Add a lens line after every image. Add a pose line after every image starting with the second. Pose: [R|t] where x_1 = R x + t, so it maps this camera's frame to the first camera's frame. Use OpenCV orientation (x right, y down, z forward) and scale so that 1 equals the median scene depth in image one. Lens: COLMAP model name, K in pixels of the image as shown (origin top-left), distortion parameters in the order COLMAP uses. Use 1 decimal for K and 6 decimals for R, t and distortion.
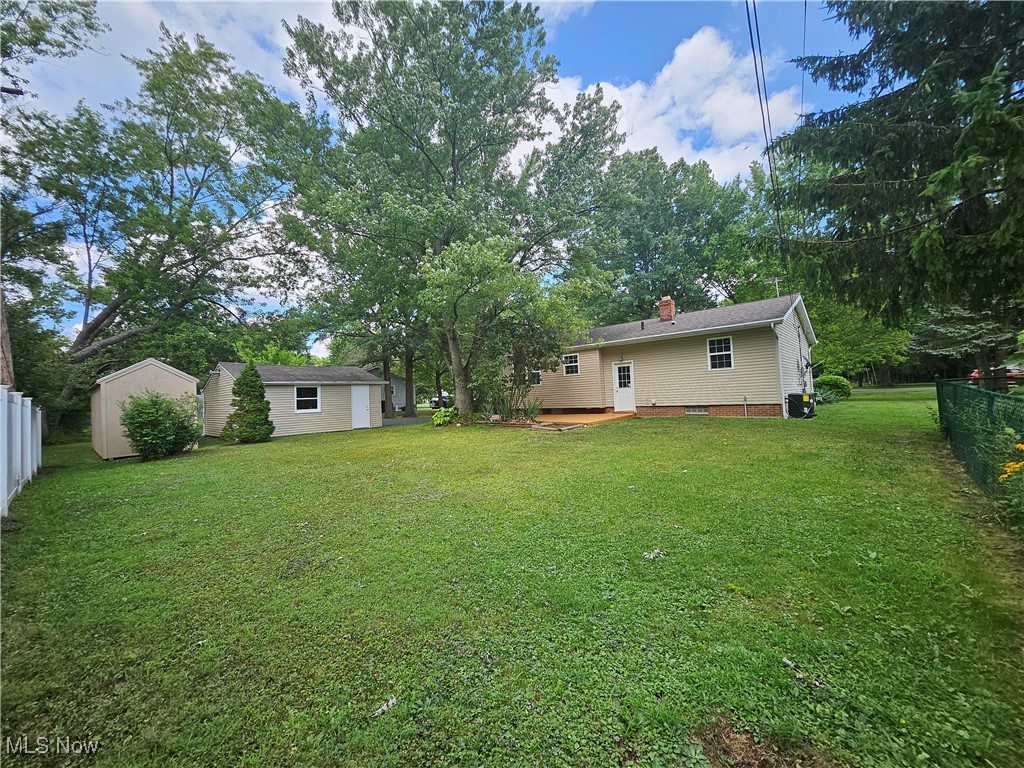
lens RADIAL K [[404.0, 0, 501.0], [0, 404.0, 381.2], [0, 0, 1]] dist [-0.007367, 0.000133]
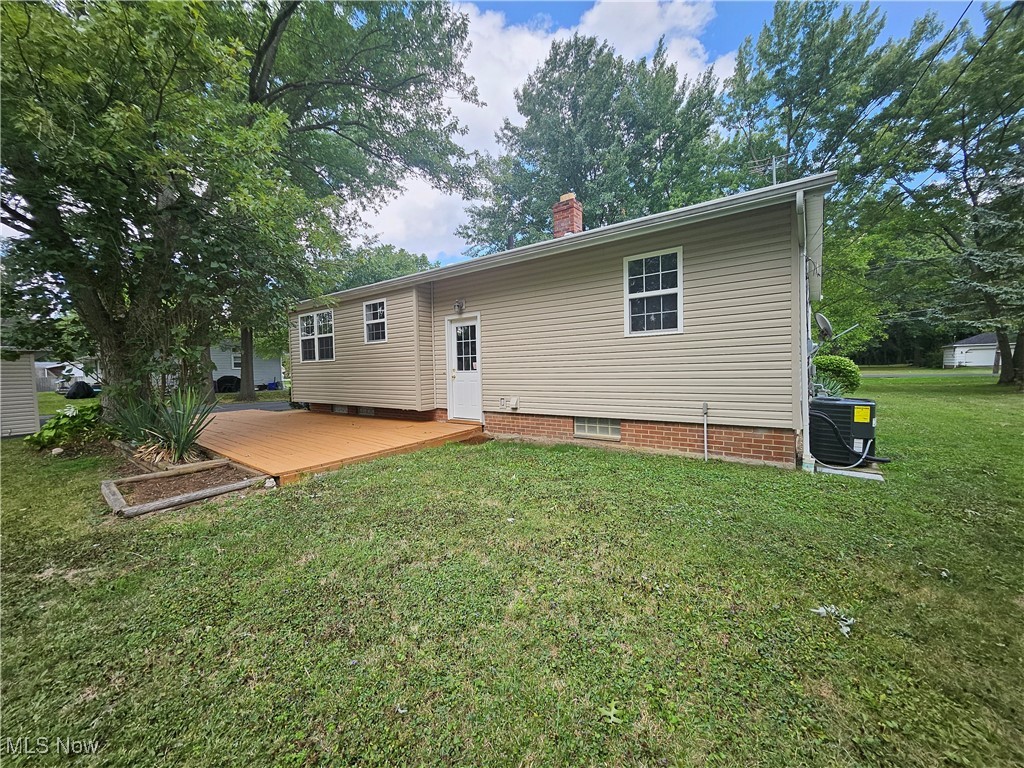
lens RADIAL K [[404.0, 0, 512.7], [0, 404.0, 383.2], [0, 0, 1]] dist [-0.007367, 0.000133]
pose [[0.992566, 0.013921, 0.120912, 0.303881], [-0.022491, 0.997307, 0.069804, -0.003965], [-0.119614, -0.072004, 0.990206, 0.519700]]
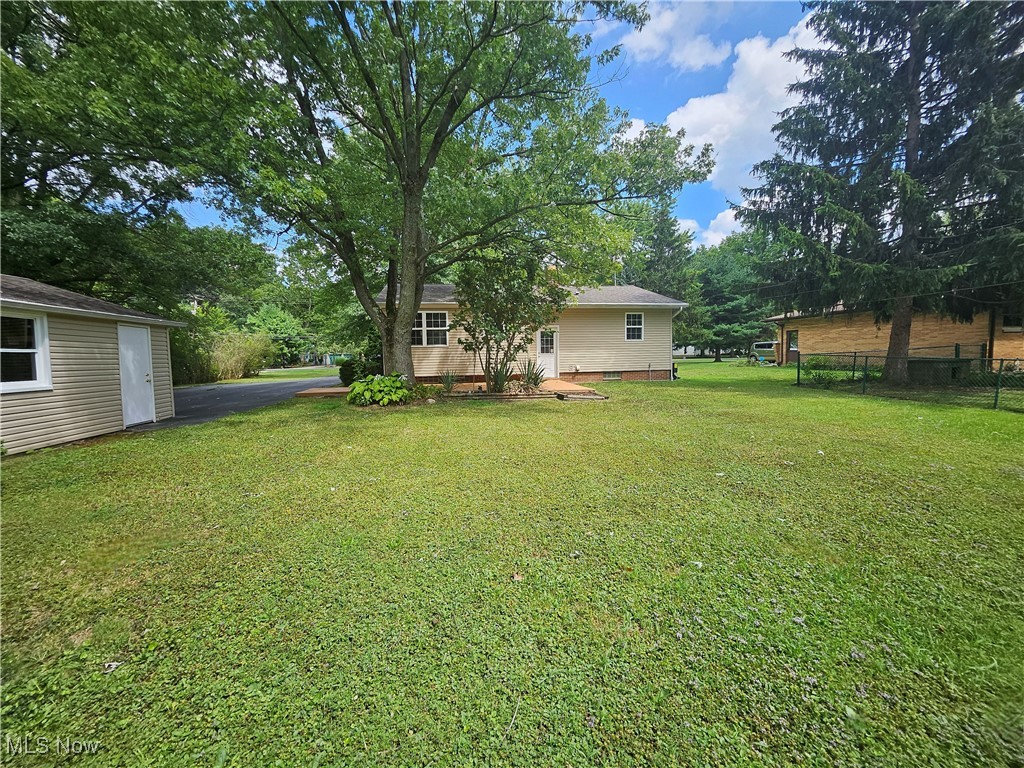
lens RADIAL K [[404.0, 0, 509.9], [0, 404.0, 380.3], [0, 0, 1]] dist [-0.007367, 0.000133]
pose [[0.607711, -0.014558, 0.794025, -0.515085], [-0.039424, 0.998046, 0.048472, 0.037072], [-0.793179, -0.060760, 0.605950, 0.483718]]
